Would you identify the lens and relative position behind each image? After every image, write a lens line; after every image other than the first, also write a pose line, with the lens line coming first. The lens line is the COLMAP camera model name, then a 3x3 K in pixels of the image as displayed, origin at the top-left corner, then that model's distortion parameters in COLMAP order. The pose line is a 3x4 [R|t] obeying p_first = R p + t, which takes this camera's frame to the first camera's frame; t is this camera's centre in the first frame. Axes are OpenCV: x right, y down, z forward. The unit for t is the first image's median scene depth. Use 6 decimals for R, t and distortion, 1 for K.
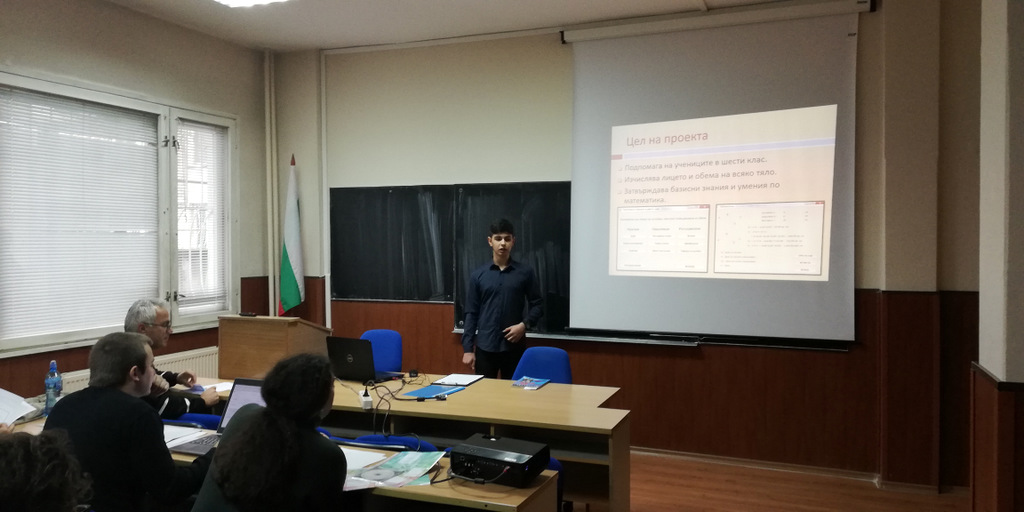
lens RADIAL K [[753.1, 0, 512.0], [0, 753.1, 256.0], [0, 0, 1]] dist [0.088954, -0.132544]
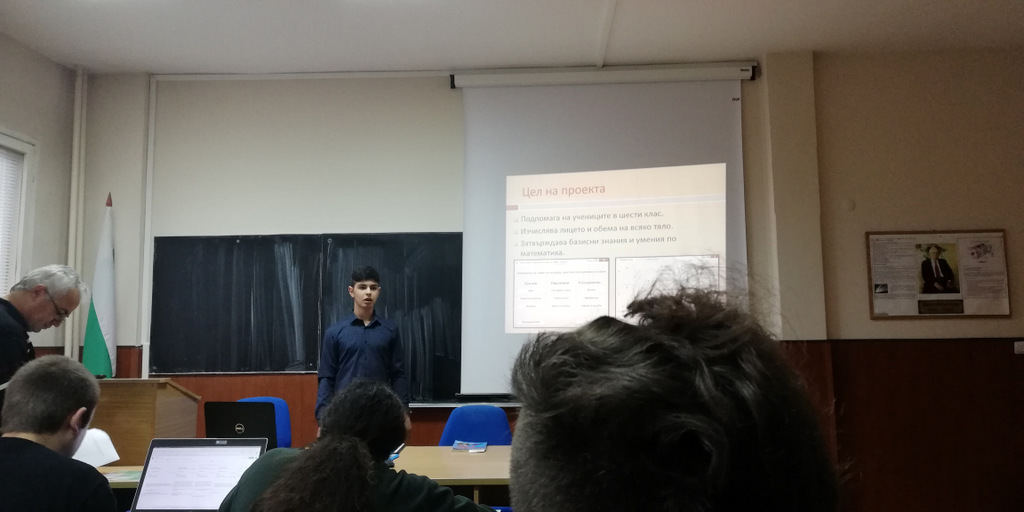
lens RADIAL K [[753.1, 0, 512.0], [0, 753.1, 256.0], [0, 0, 1]] dist [0.088954, -0.132544]
pose [[0.946647, 0.026713, 0.321164, -0.170381], [0.016267, 0.991328, -0.130402, 0.054722], [-0.321862, 0.128669, 0.938003, 0.128235]]
